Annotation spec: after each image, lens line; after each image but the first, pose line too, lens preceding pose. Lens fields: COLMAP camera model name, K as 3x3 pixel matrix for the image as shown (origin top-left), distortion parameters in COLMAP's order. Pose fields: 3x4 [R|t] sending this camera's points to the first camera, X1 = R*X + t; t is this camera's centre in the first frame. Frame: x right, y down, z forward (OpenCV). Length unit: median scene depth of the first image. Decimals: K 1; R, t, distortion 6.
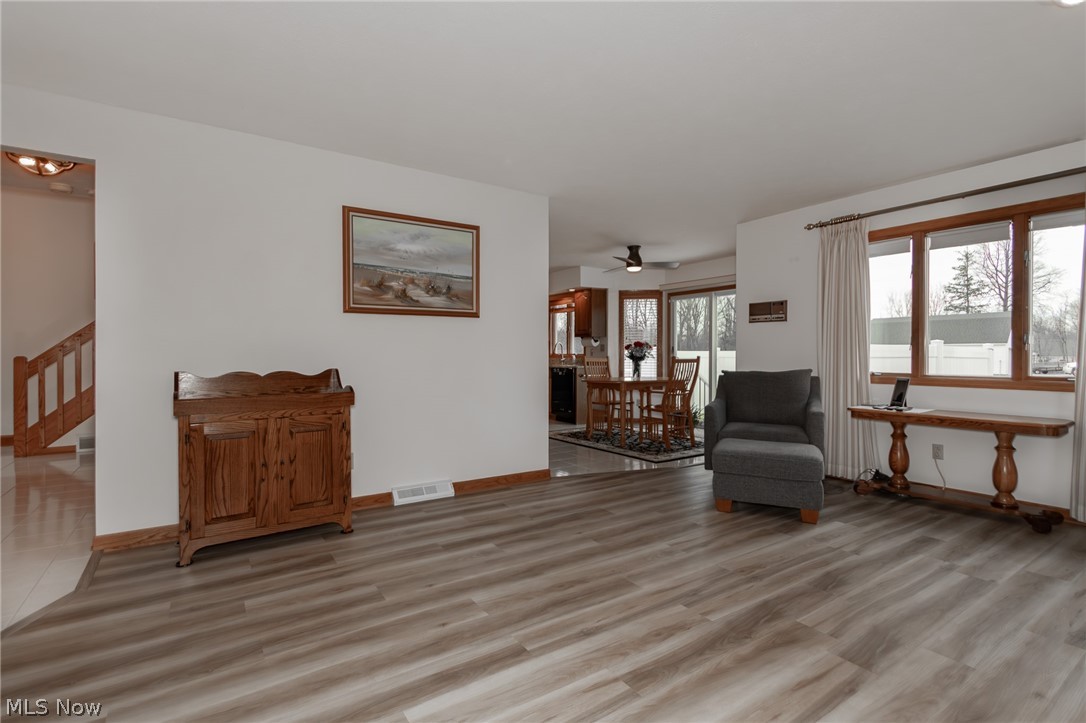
lens RADIAL K [[507.6, 0, 548.2], [0, 507.6, 362.4], [0, 0, 1]] dist [0.014325, -0.008139]
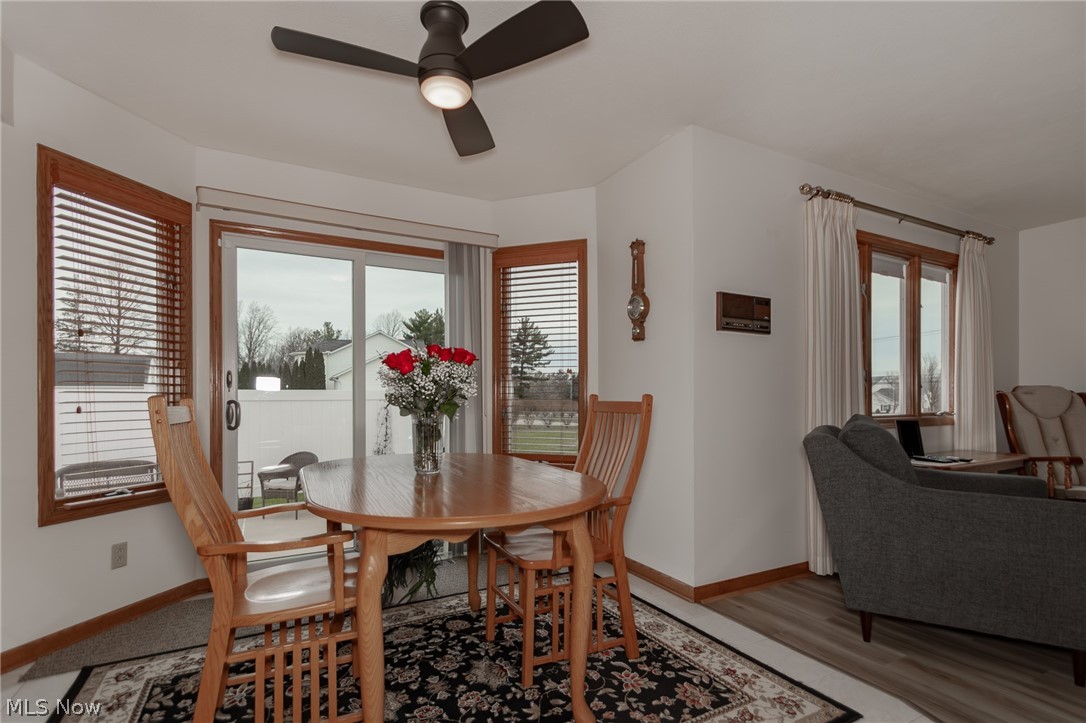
lens RADIAL K [[507.6, 0, 532.2], [0, 507.6, 397.1], [0, 0, 1]] dist [0.014325, -0.008139]
pose [[0.120292, -0.002412, 0.992736, -0.201806], [0.018114, 0.999836, 0.000235, -0.019901], [-0.992573, 0.017954, 0.120316, 1.671648]]
